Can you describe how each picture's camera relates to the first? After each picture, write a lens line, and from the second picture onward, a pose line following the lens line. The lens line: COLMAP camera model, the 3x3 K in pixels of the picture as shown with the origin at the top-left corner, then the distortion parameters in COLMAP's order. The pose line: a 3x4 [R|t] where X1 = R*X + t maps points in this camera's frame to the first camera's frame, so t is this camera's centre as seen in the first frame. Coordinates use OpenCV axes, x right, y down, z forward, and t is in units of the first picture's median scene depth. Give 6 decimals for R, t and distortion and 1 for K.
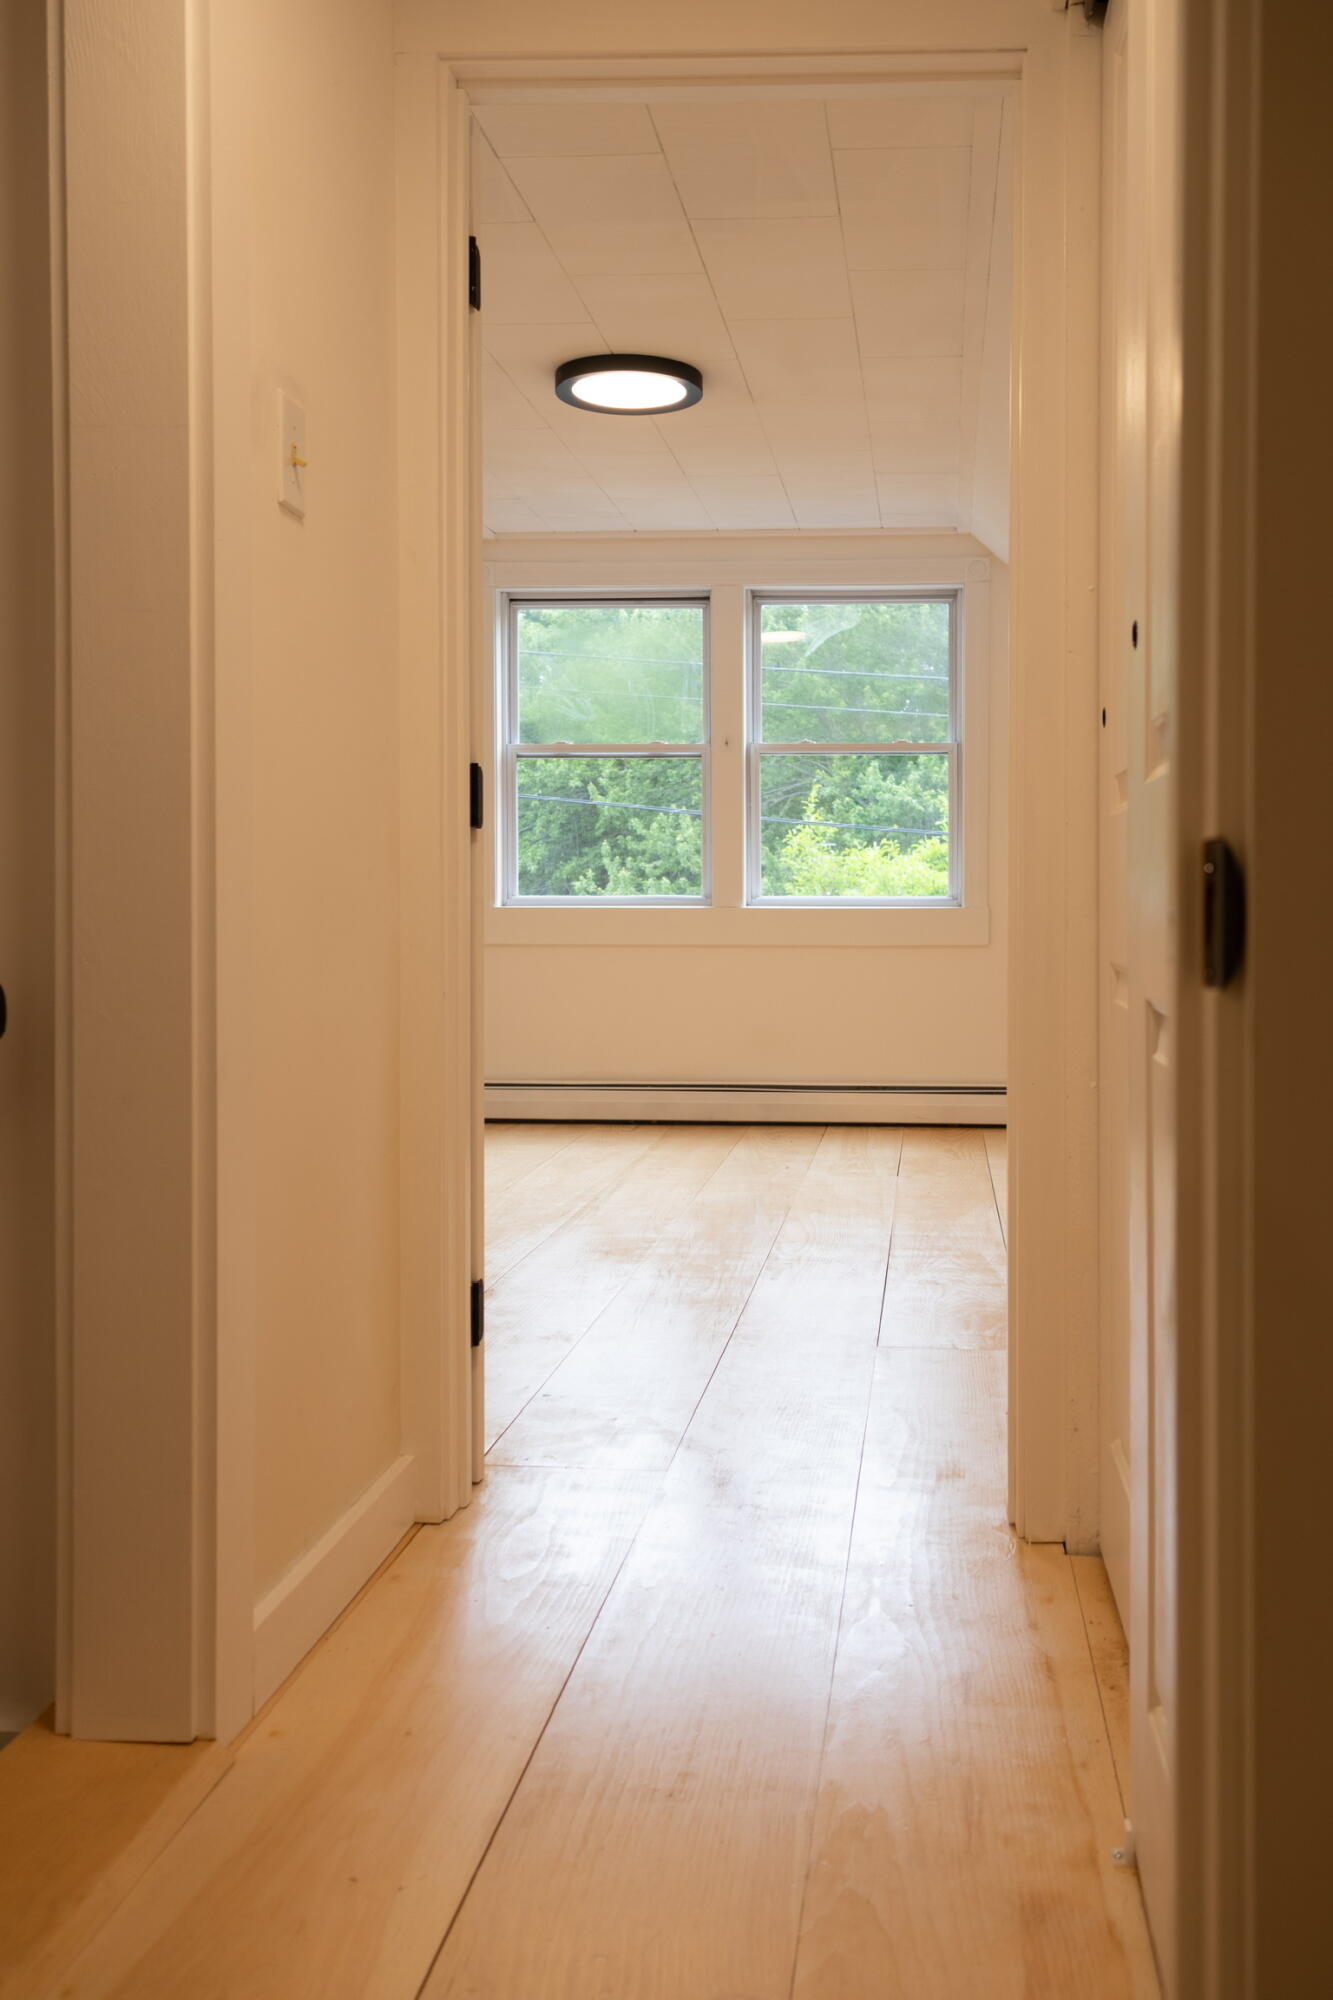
lens RADIAL K [[2125.9, 0, 666.5], [0, 2125.9, 1000.0], [0, 0, 1]] dist [-0.008870, 0.002901]
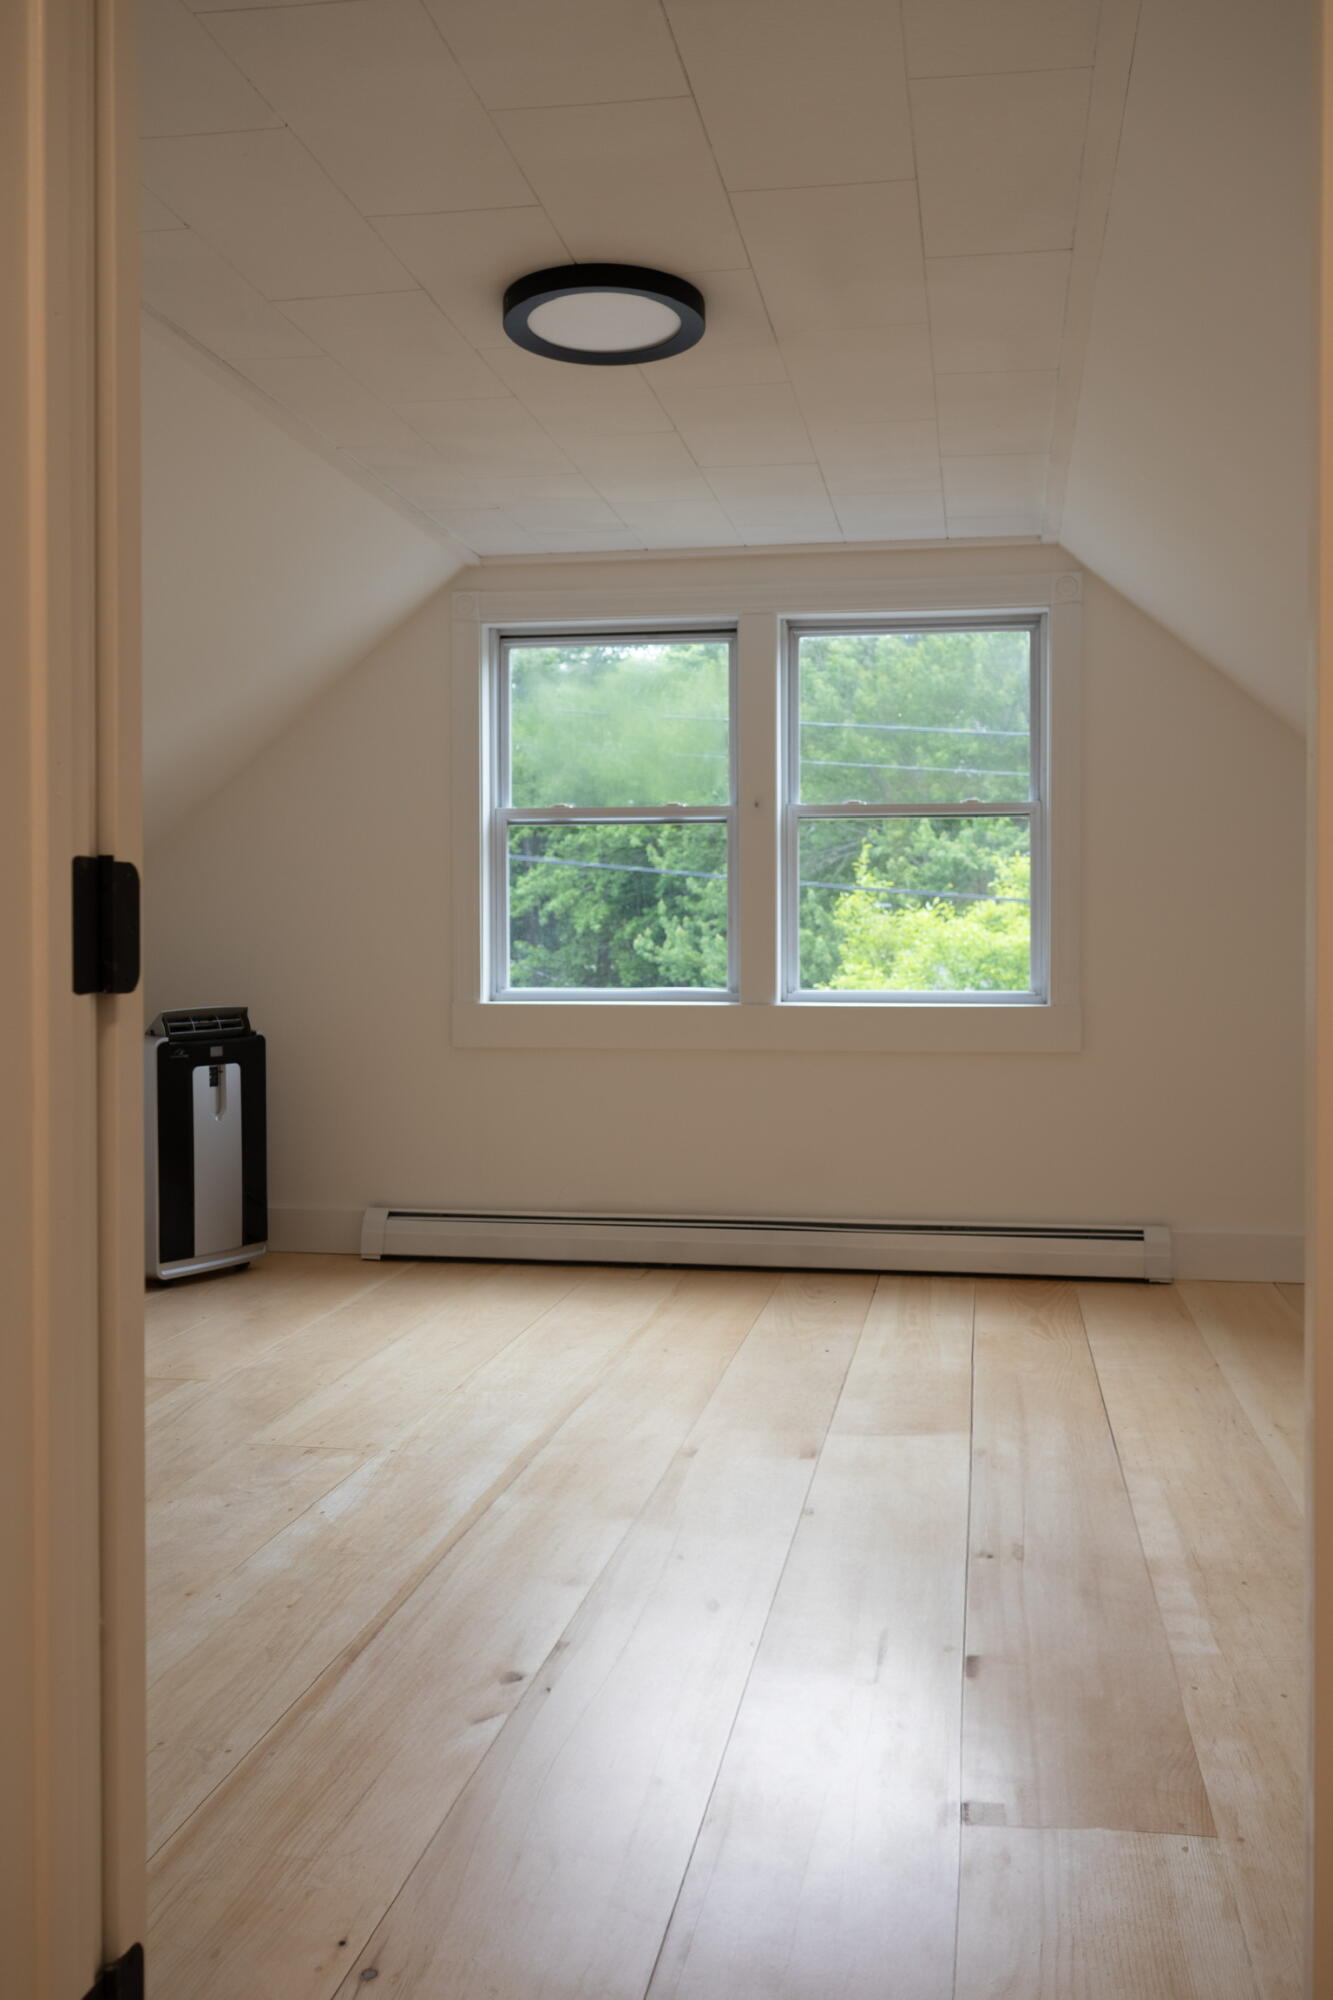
lens RADIAL K [[1537.5, 0, 666.5], [0, 1537.5, 1000.0], [0, 0, 1]] dist [0.003413, -0.002228]
pose [[0.997905, -0.001232, -0.064682, 0.021837], [0.001677, 0.999975, 0.006819, -0.033742], [0.064672, -0.006913, 0.997883, 0.275456]]
